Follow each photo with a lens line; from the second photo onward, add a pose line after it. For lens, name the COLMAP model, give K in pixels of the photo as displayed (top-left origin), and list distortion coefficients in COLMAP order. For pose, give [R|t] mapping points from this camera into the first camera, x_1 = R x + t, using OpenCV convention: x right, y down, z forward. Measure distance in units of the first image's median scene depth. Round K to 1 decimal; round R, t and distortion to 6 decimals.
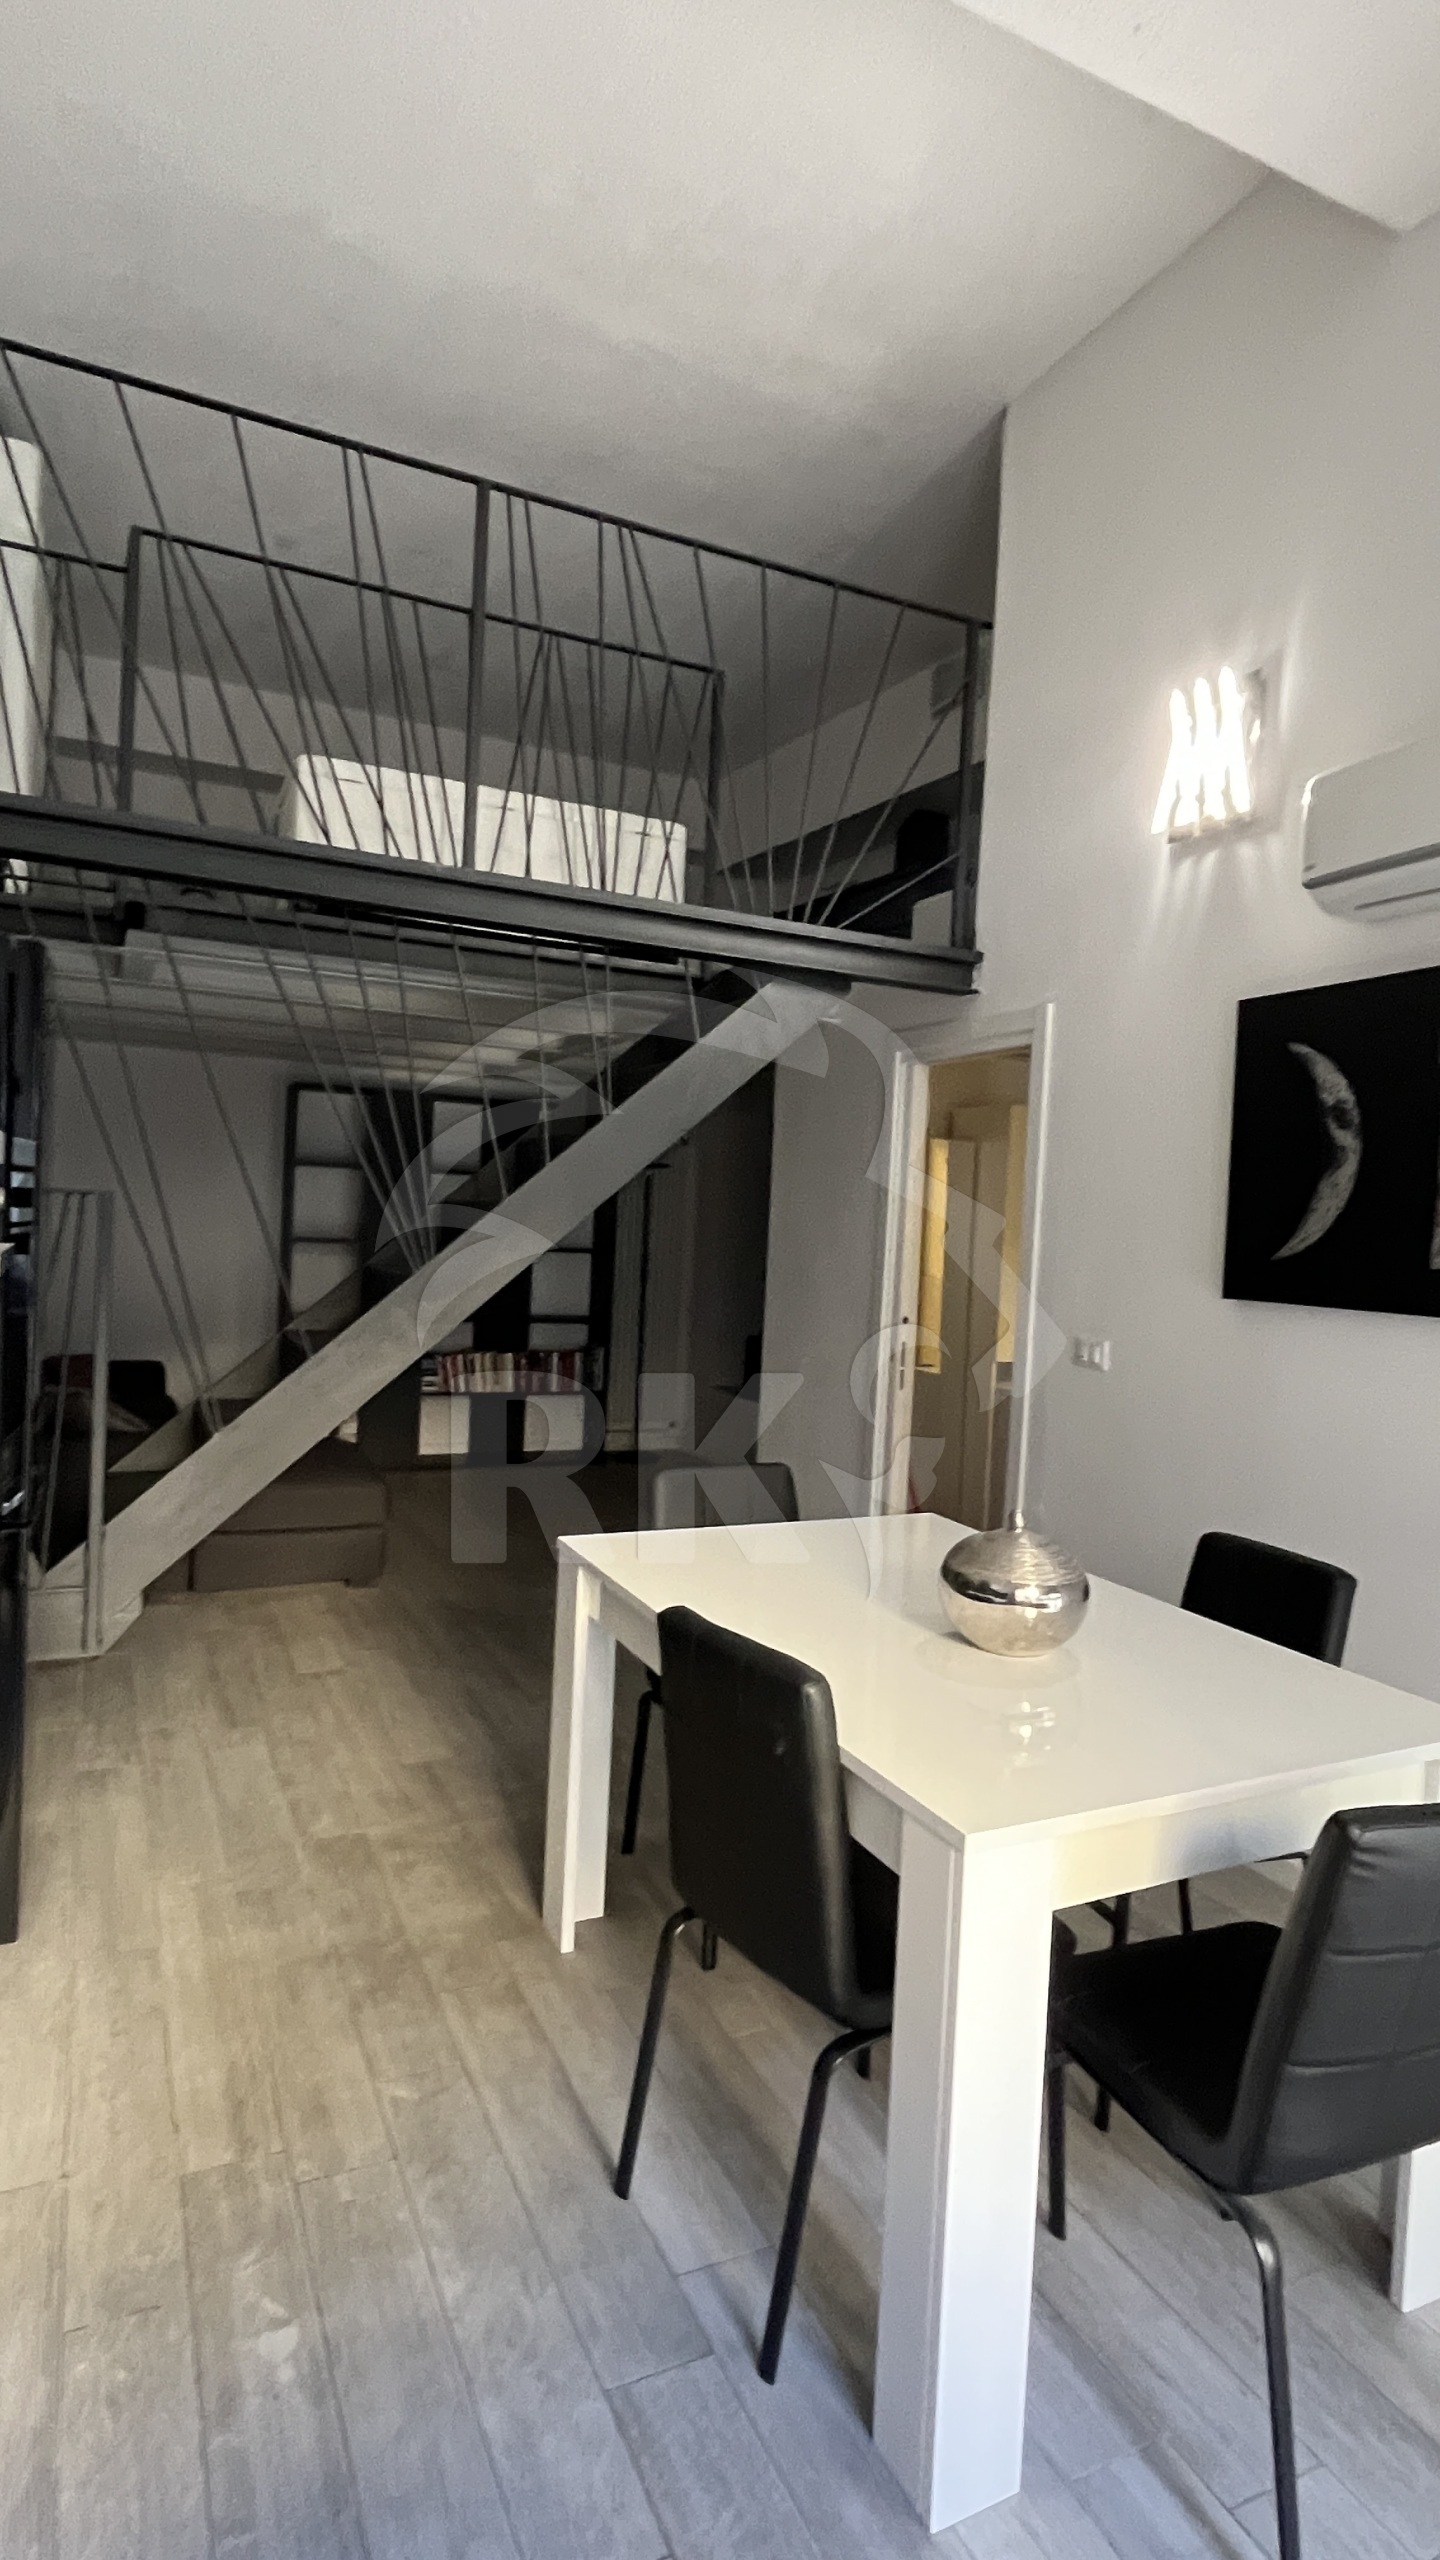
lens RADIAL K [[1319.6, 0, 720.0], [0, 1319.6, 1280.0], [0, 0, 1]] dist [-0.005799, -0.000305]
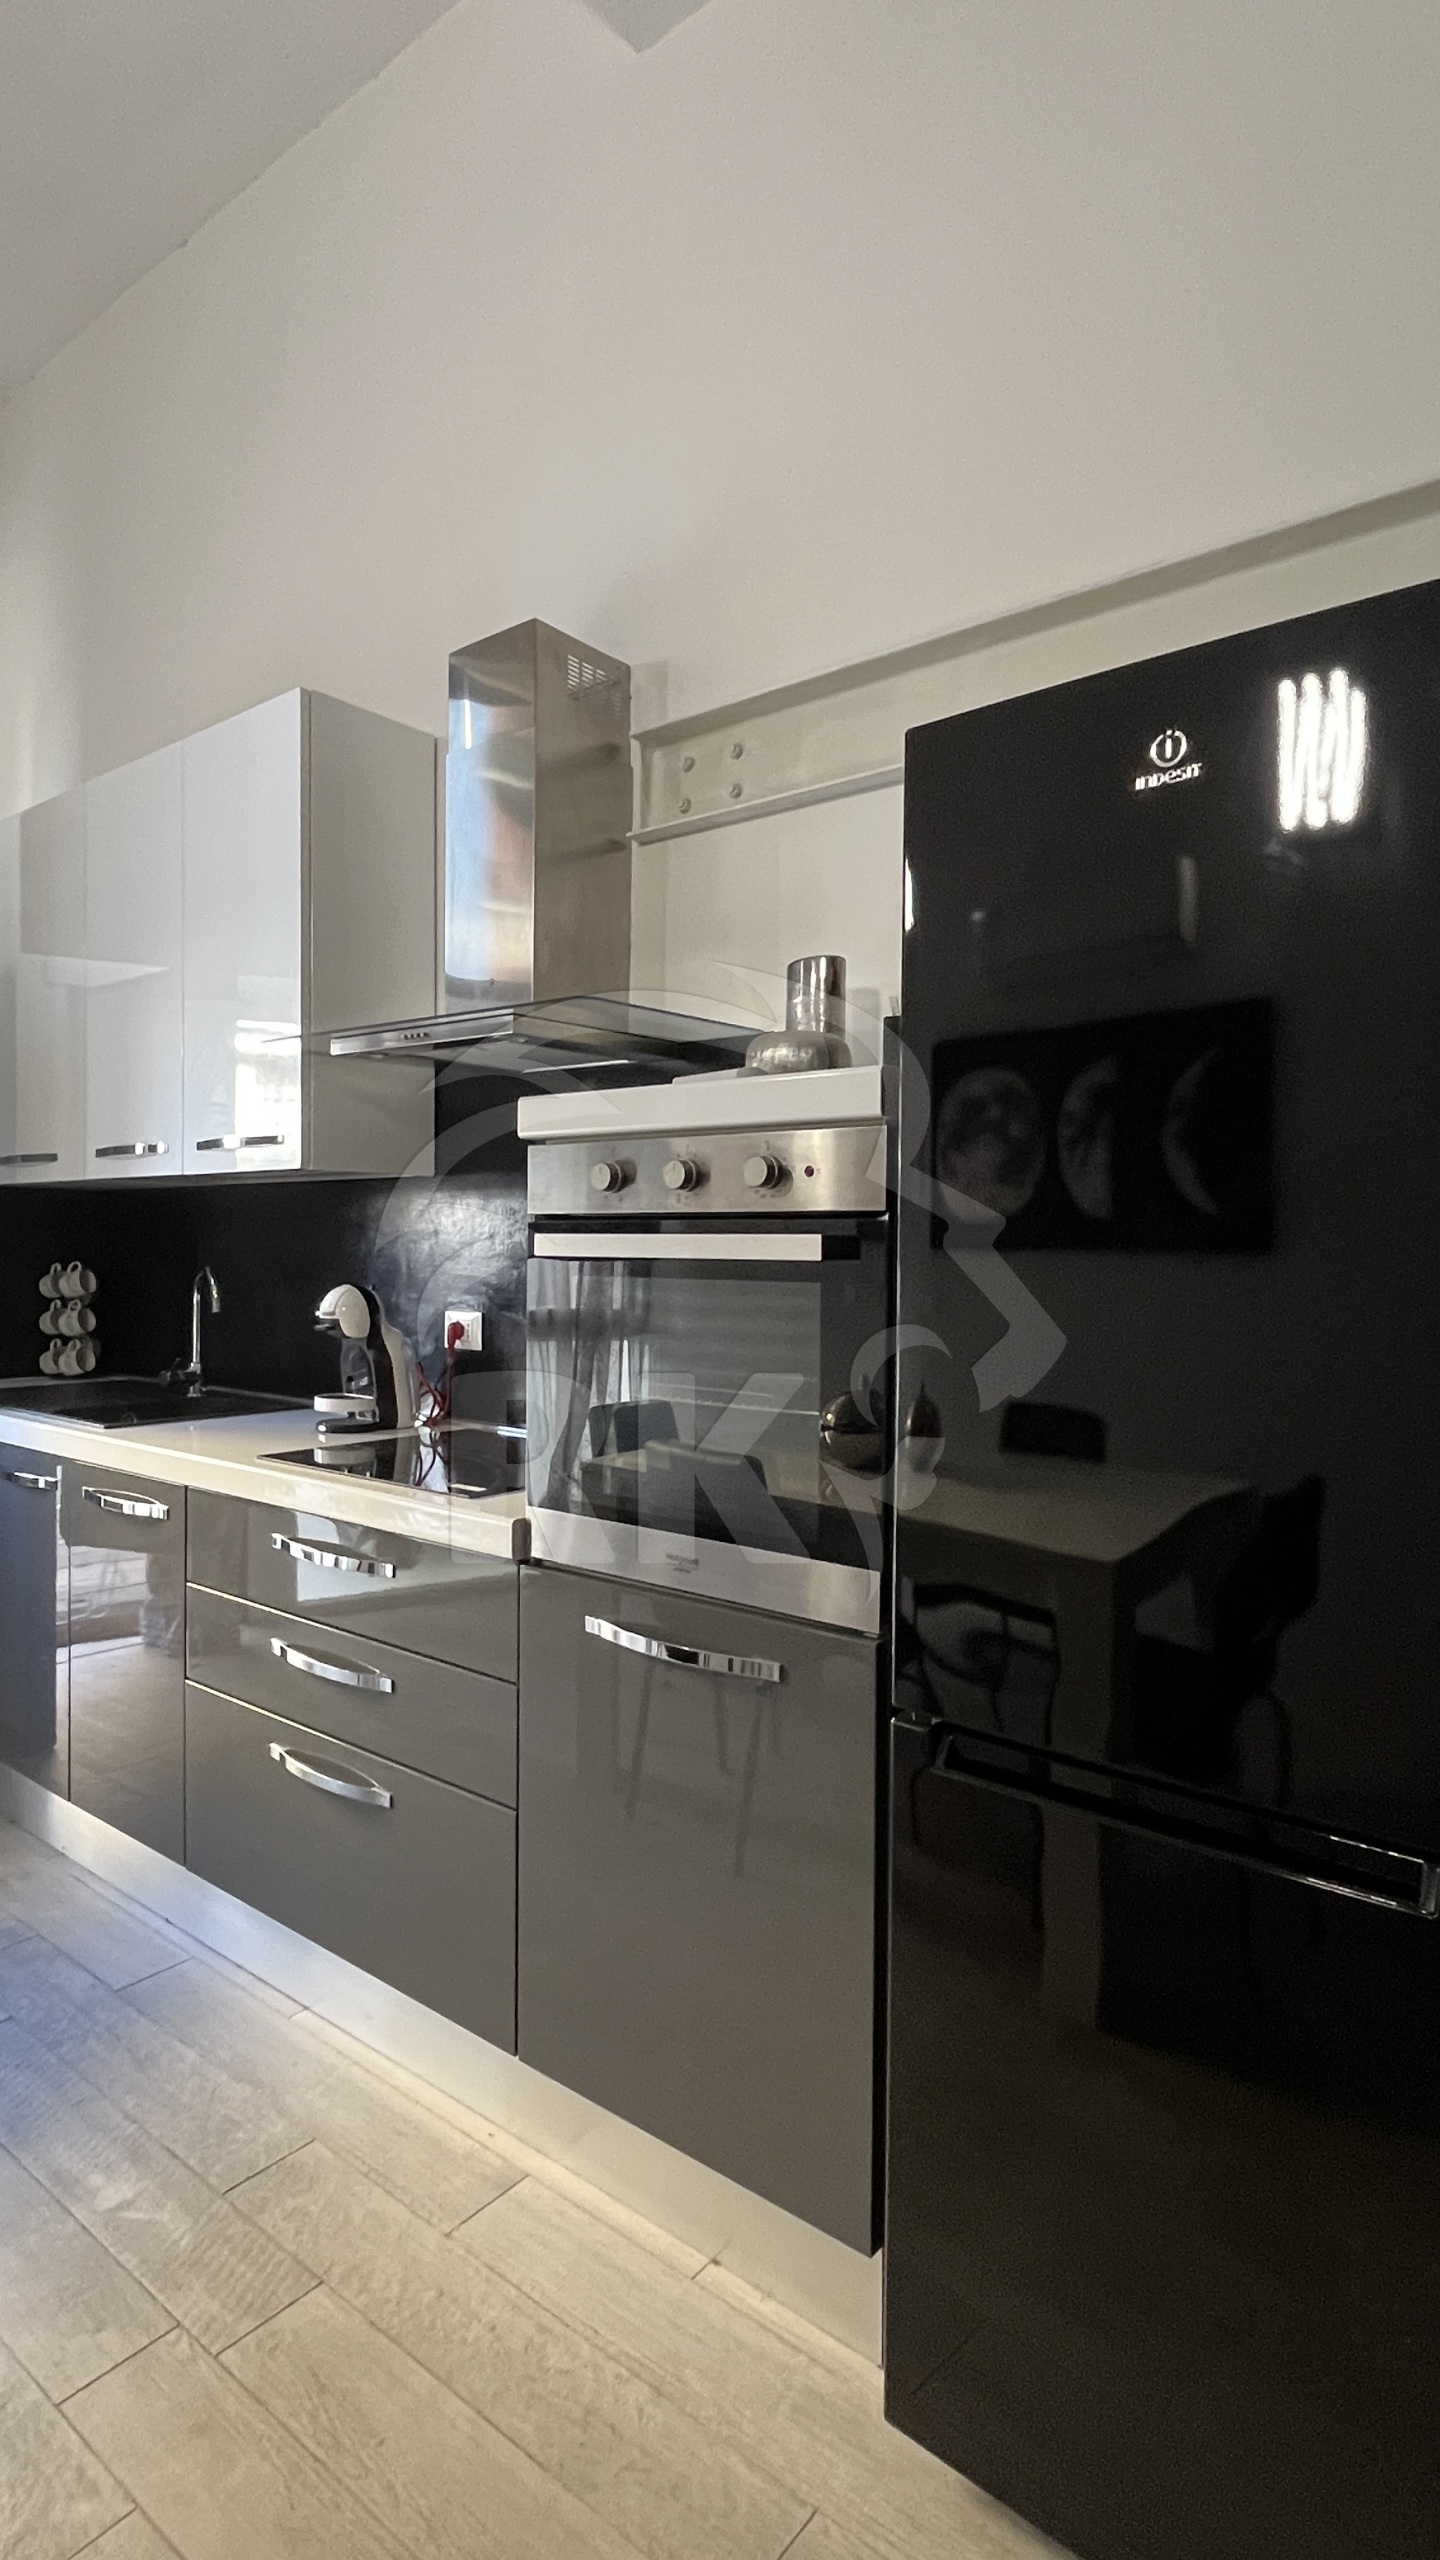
lens RADIAL K [[1319.6, 0, 720.0], [0, 1319.6, 1280.0], [0, 0, 1]] dist [-0.005799, -0.000305]
pose [[-0.901204, -0.048856, -0.430633, -0.269005], [-0.071512, 0.996769, 0.036572, -0.027593], [0.427455, 0.063755, -0.901786, 2.057295]]
